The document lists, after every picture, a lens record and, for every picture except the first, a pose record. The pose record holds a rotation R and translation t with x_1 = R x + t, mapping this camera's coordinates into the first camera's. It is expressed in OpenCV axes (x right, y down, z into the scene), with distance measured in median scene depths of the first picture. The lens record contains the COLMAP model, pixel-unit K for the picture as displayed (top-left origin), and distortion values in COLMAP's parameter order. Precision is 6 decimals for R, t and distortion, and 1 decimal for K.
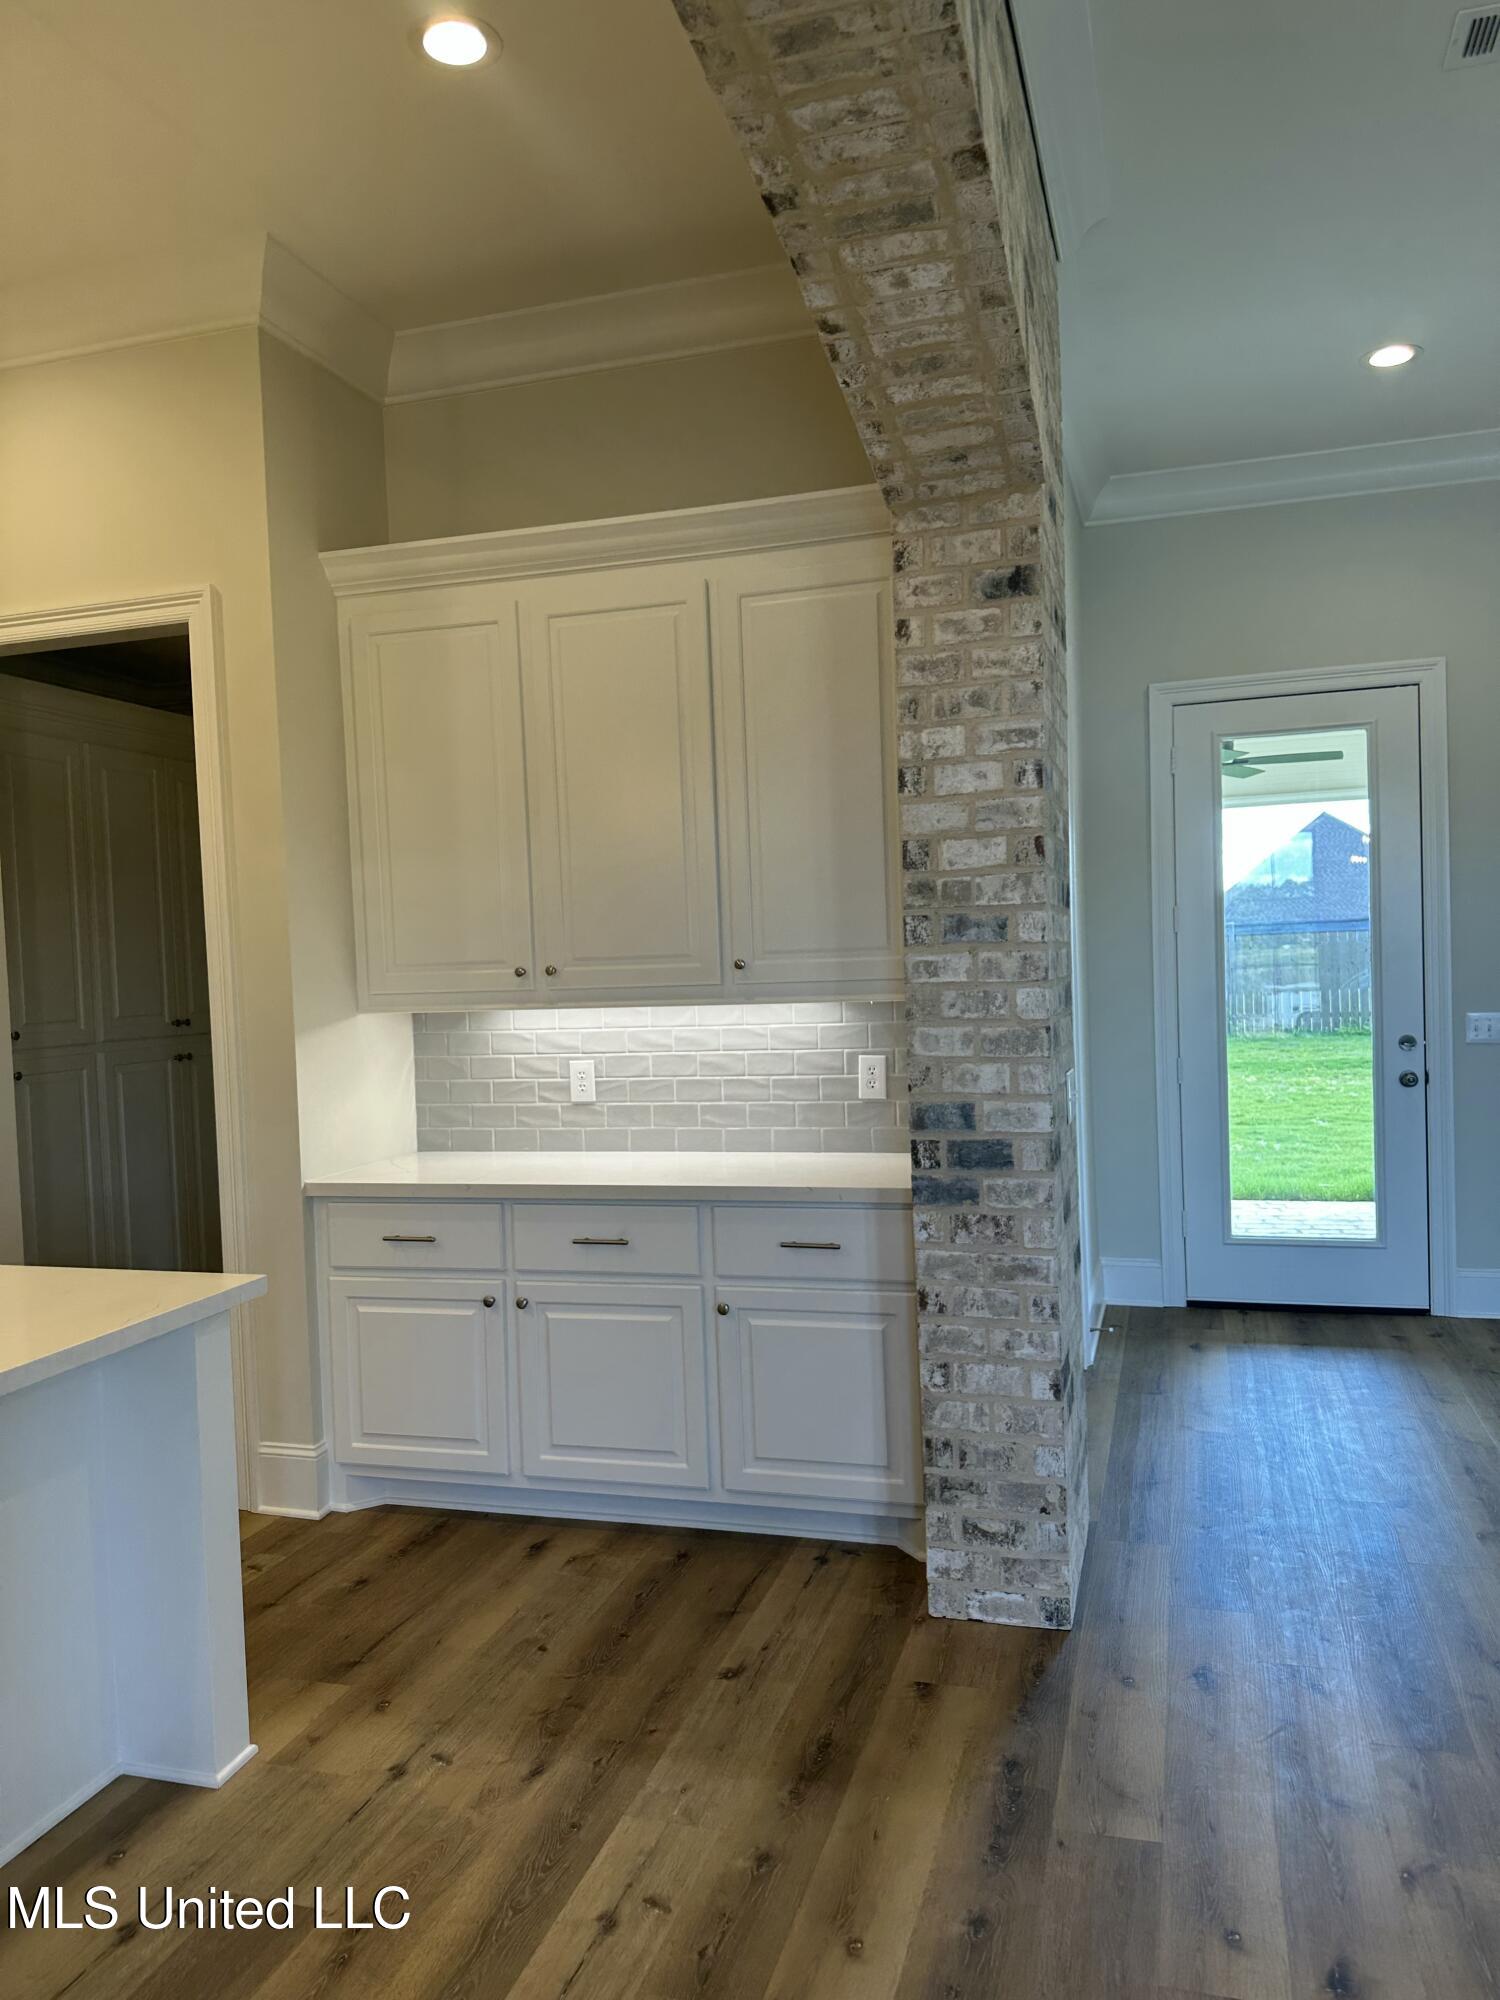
lens RADIAL K [[1447.1, 0, 745.1], [0, 1447.1, 1006.4], [0, 0, 1]] dist [0.054360, -0.022494]
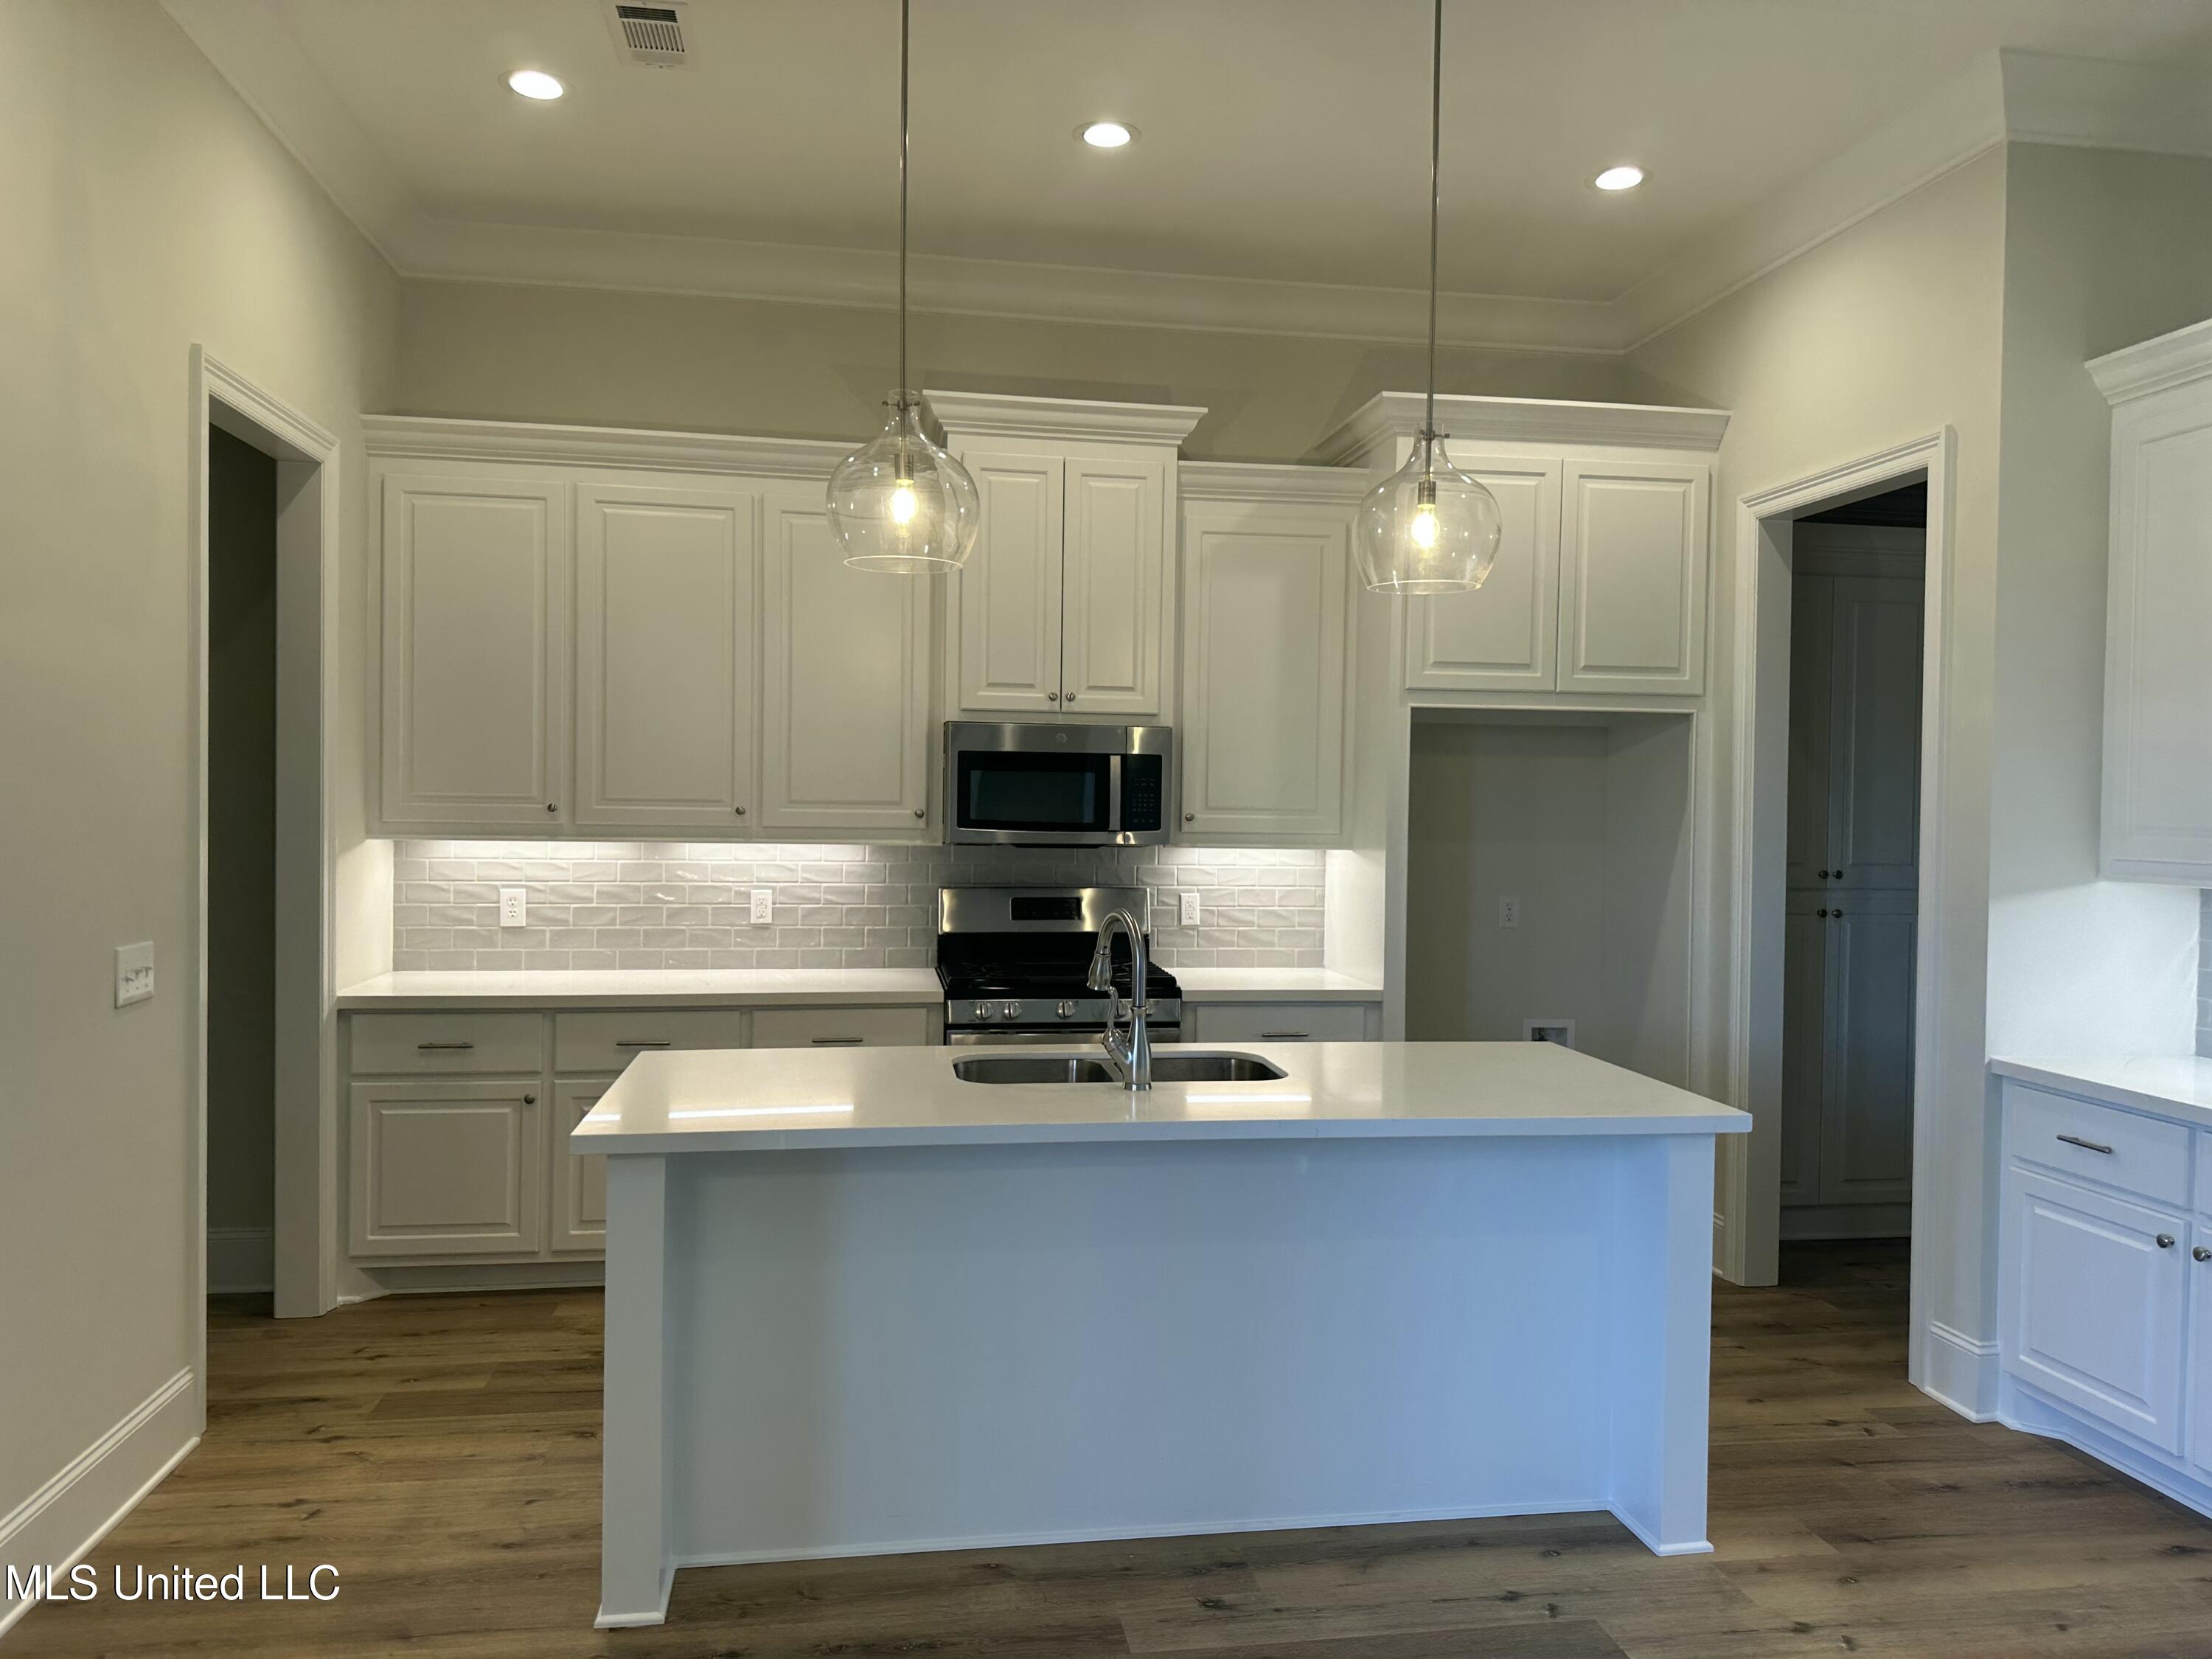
lens RADIAL K [[1600.5, 0, 1109.2], [0, 1600.5, 828.0], [0, 0, 1]] dist [0.054360, -0.022494]
pose [[0.454122, 0.058227, -0.889035, 0.355956], [-0.056641, 0.997730, 0.036414, -0.031187], [0.889137, 0.033819, 0.456390, 0.028166]]
